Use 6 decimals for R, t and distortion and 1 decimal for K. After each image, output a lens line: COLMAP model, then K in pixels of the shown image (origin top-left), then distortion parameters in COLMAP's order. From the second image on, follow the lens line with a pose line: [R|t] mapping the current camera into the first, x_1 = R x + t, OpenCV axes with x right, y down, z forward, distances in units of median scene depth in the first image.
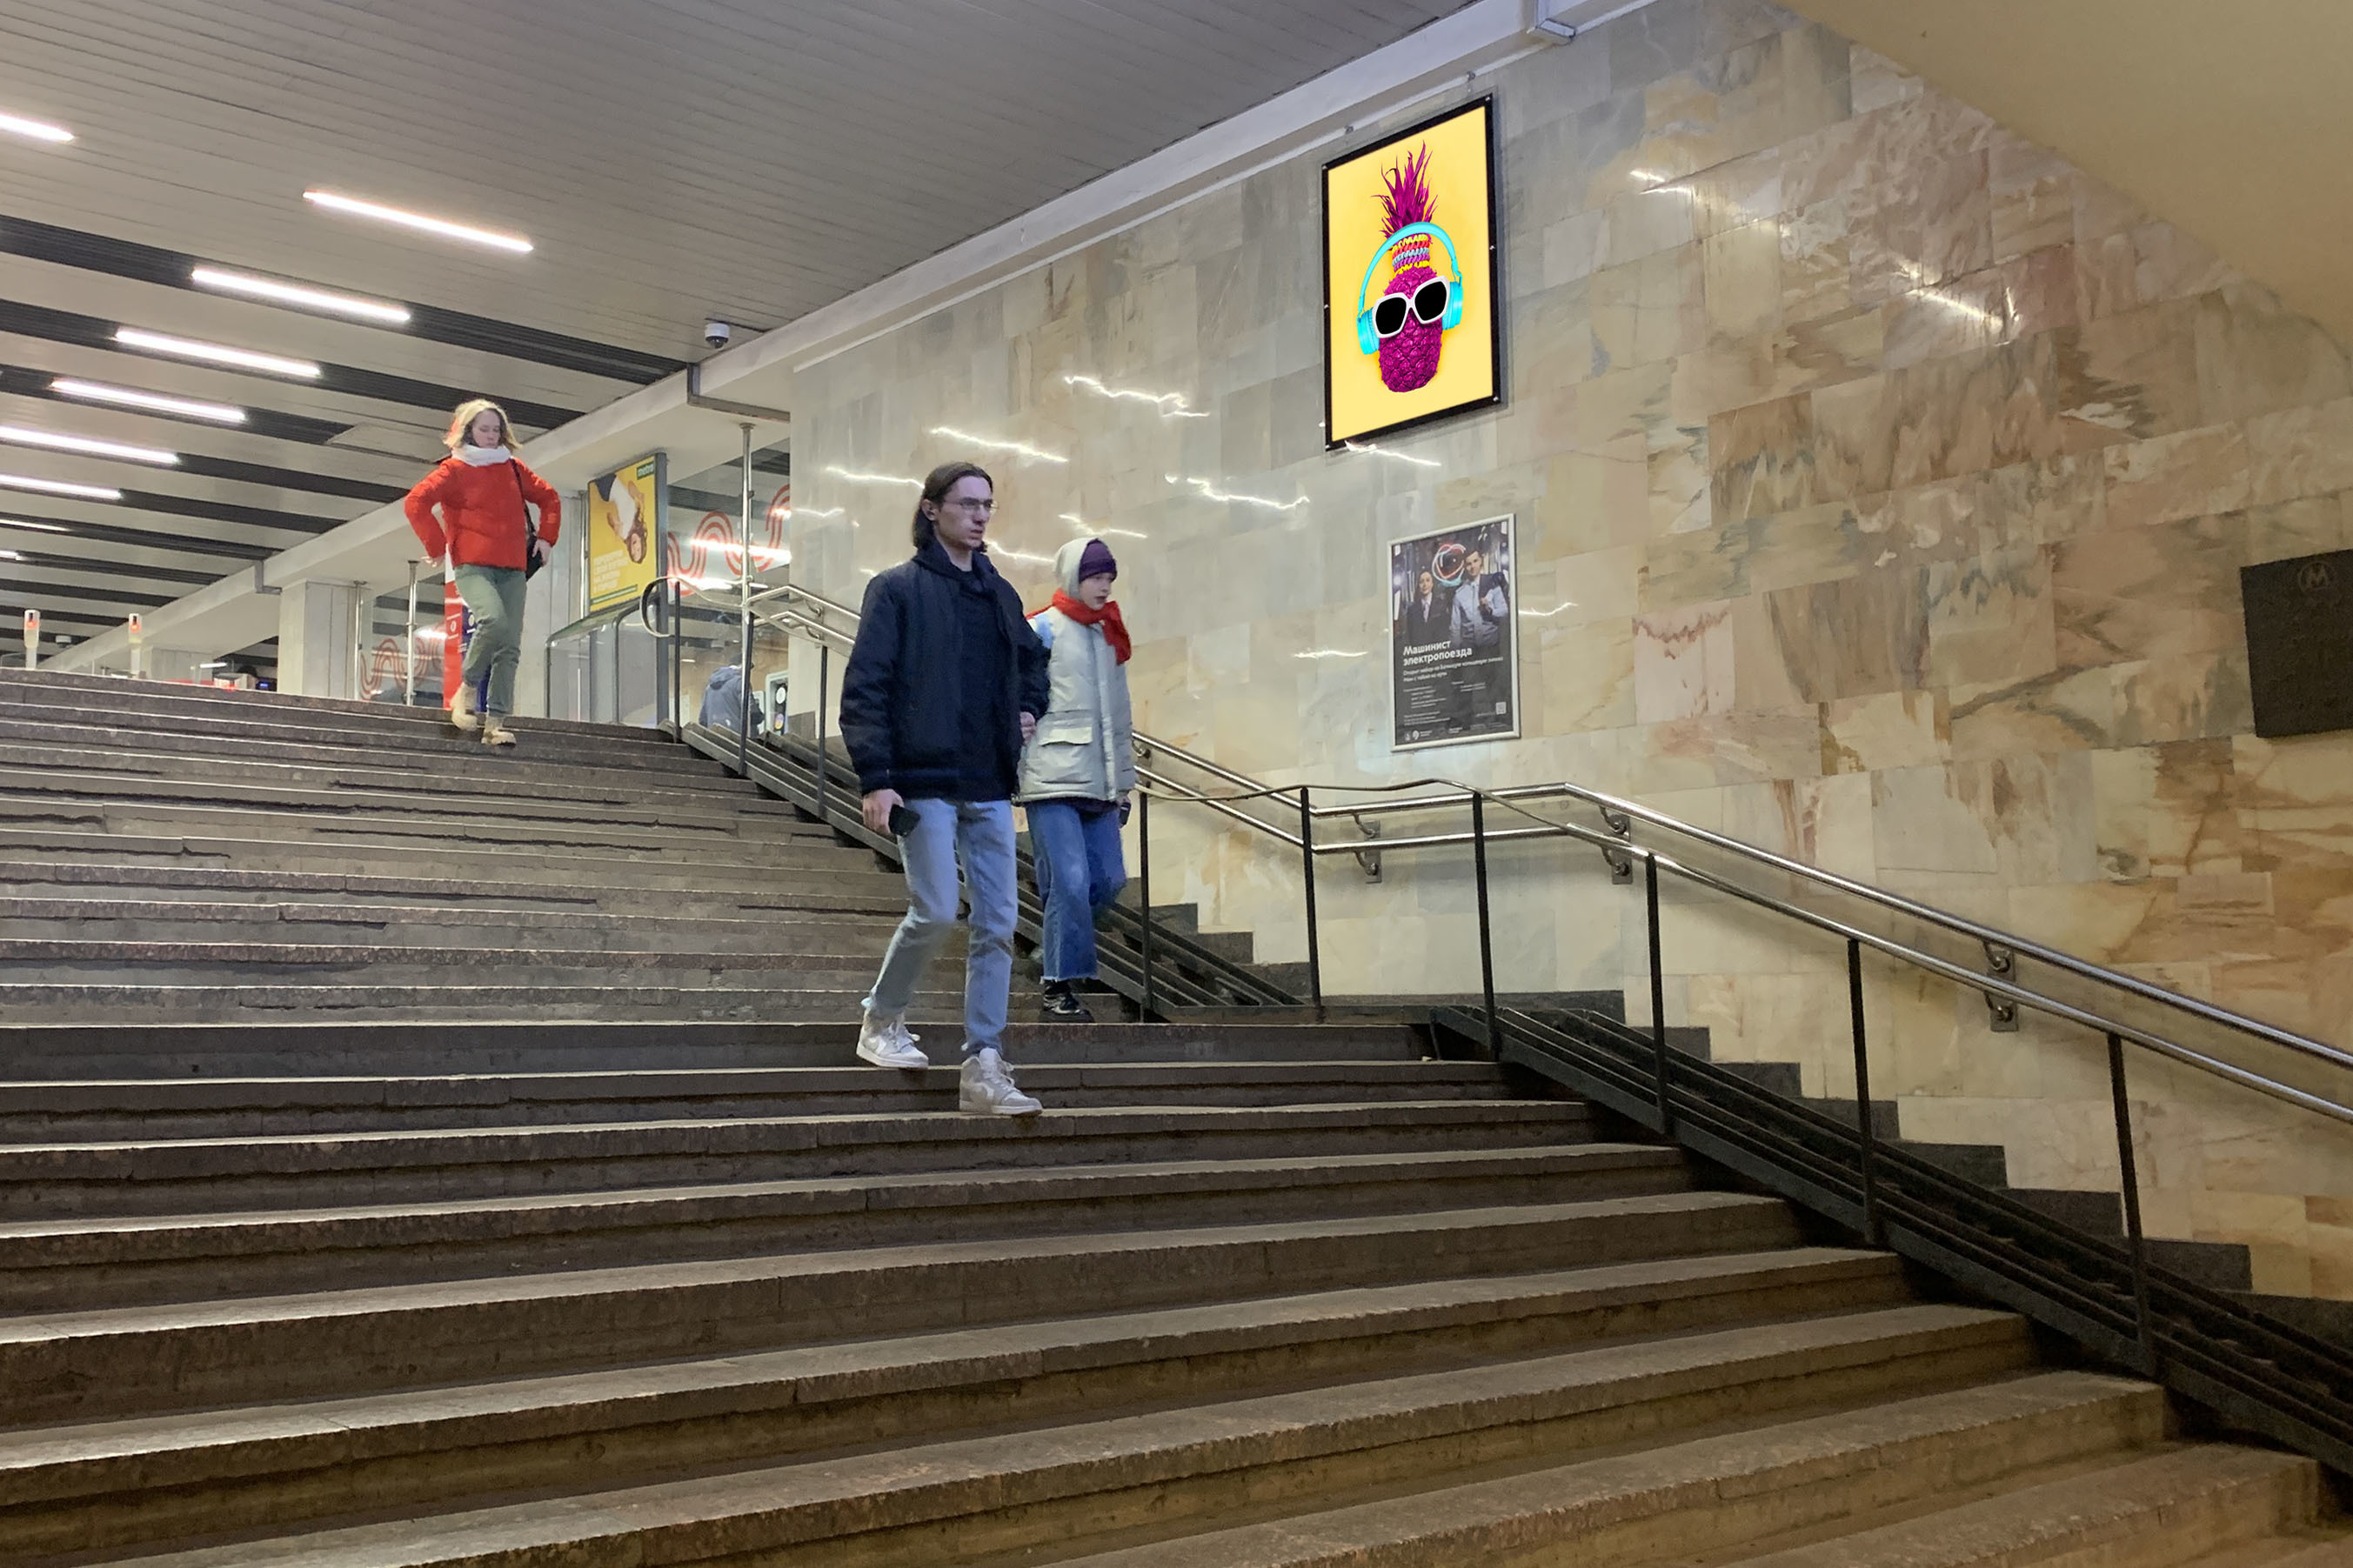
lens RADIAL K [[2207.4, 0, 1168.7], [0, 2207.4, 795.4], [0, 0, 1]] dist [0.030440, 0.000000]
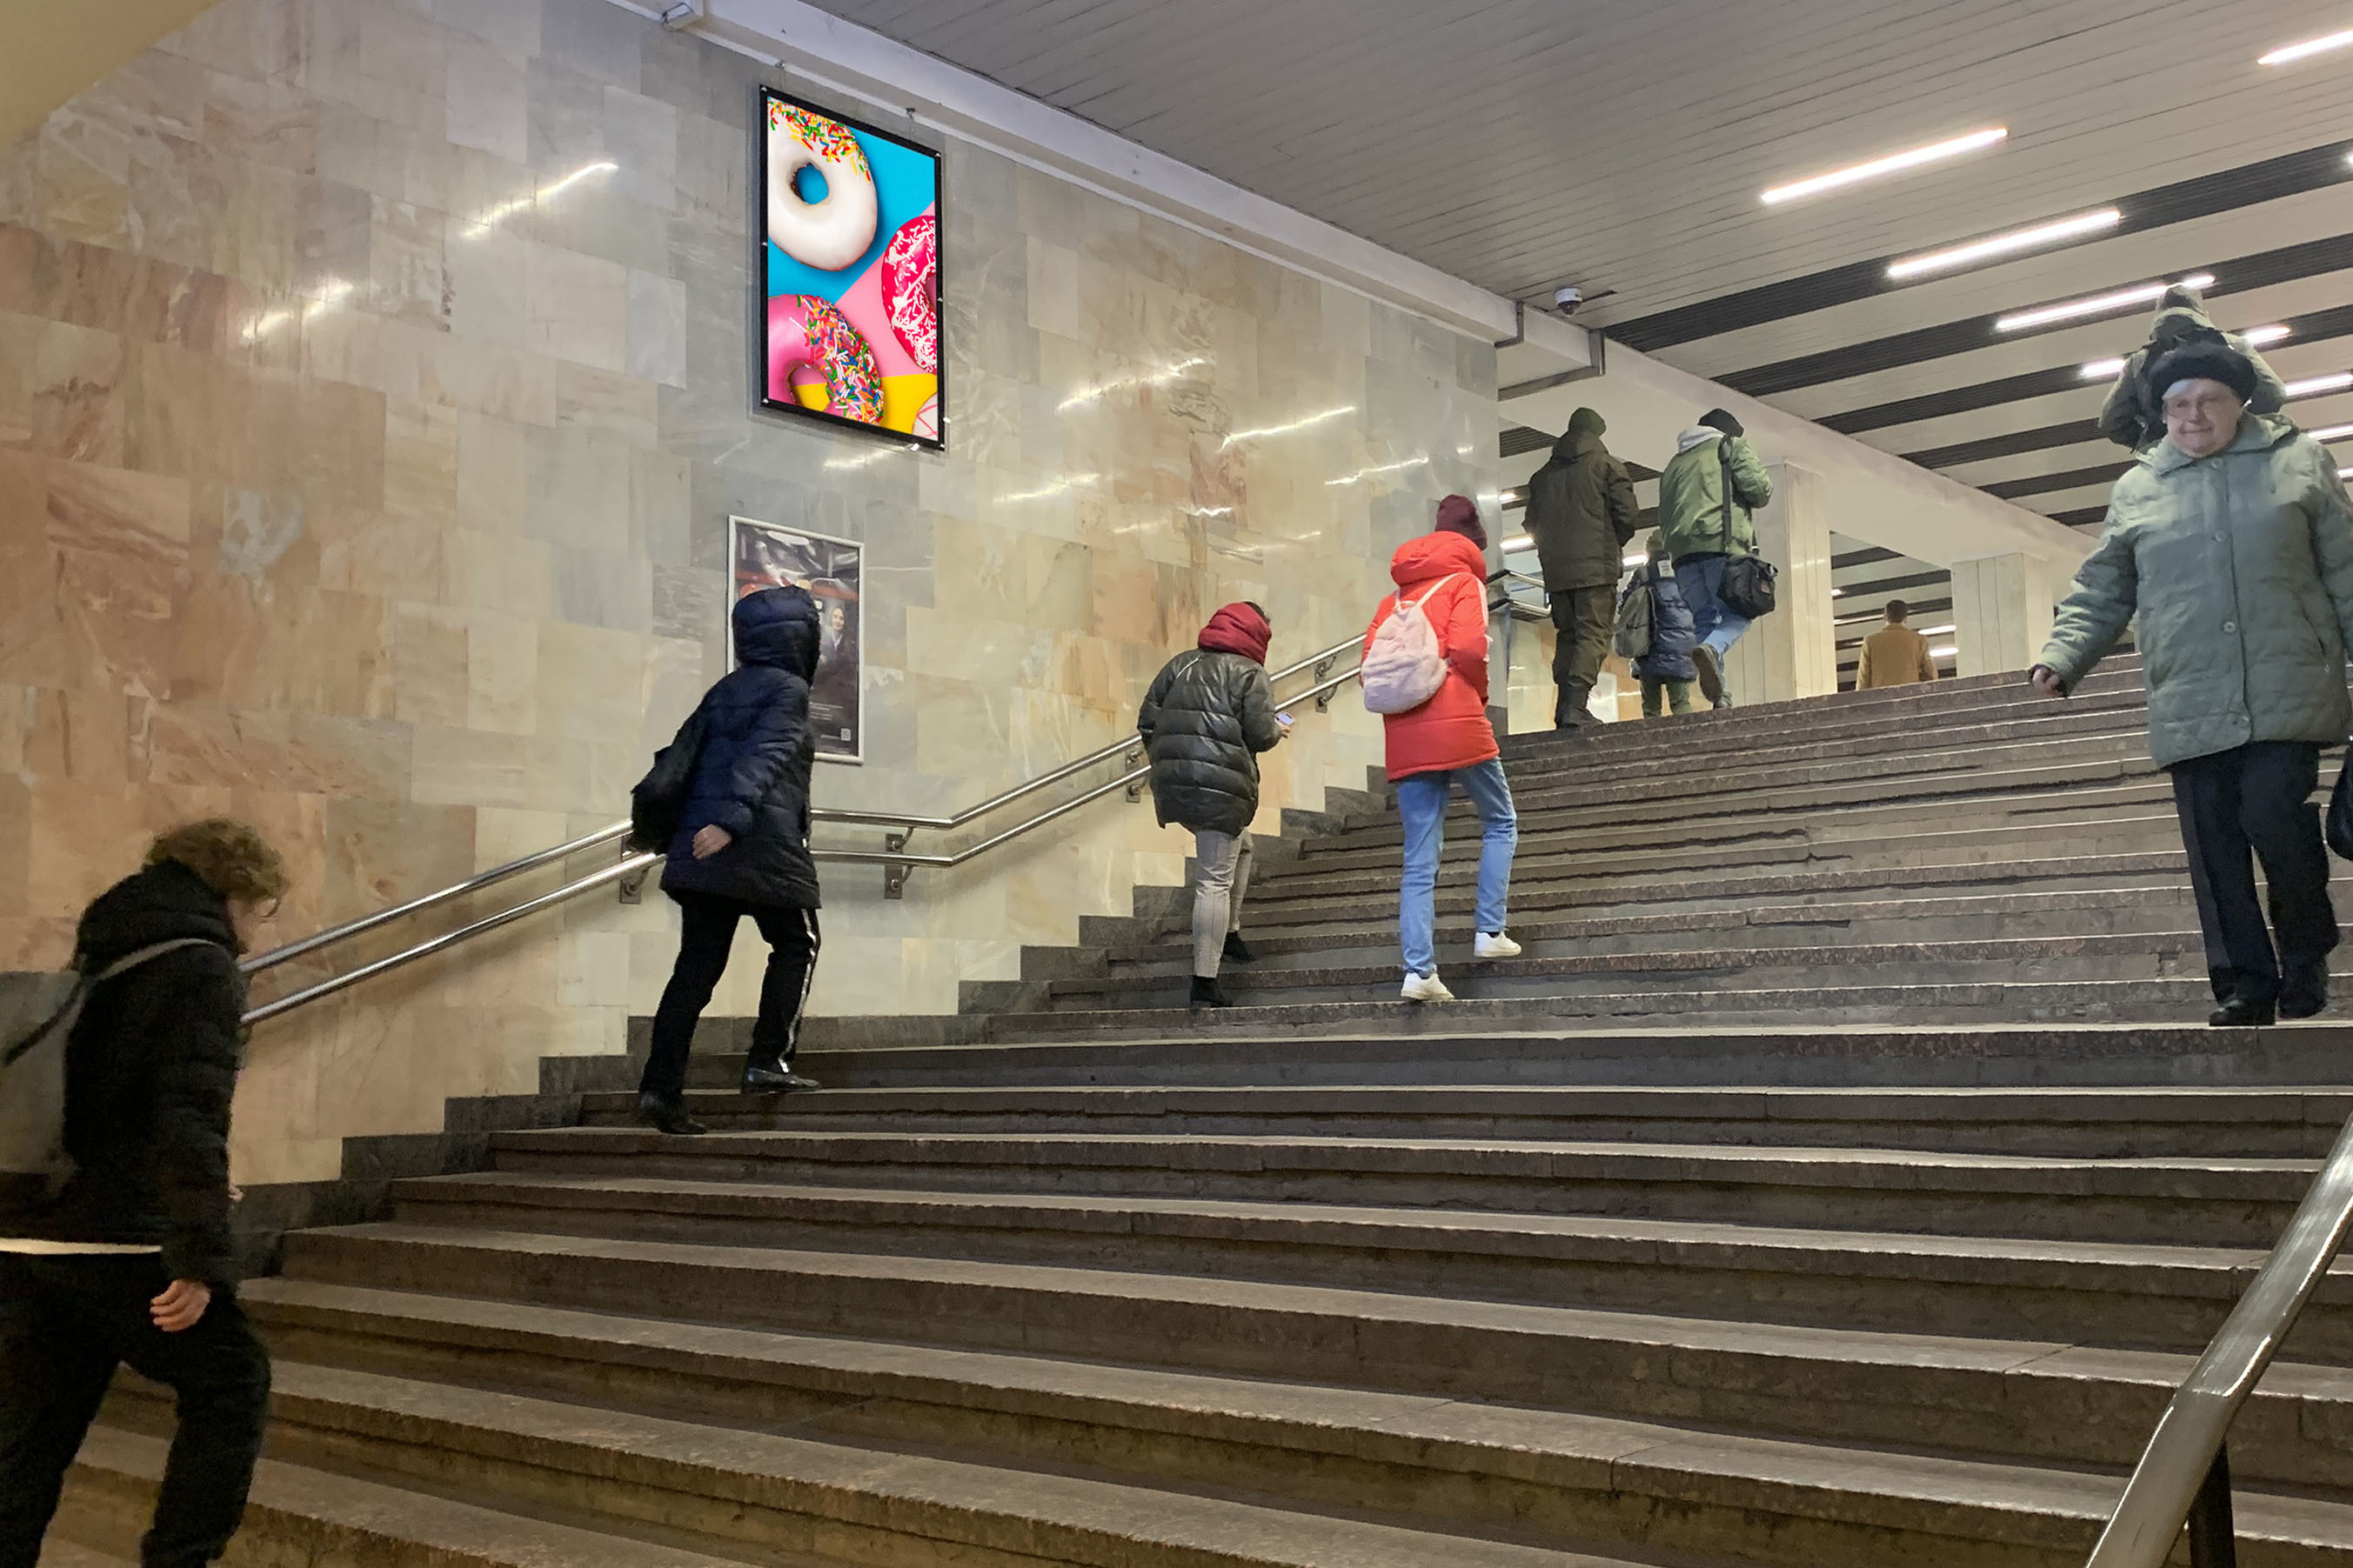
lens RADIAL K [[2358.0, 0, 1170.8], [0, 2358.0, 768.6], [0, 0, 1]] dist [0.071738, 0.000000]
pose [[0.167689, -0.111431, -0.979522, 0.670729], [0.123624, 0.988125, -0.091246, 0.055444], [0.978058, -0.105792, 0.179474, 0.596232]]
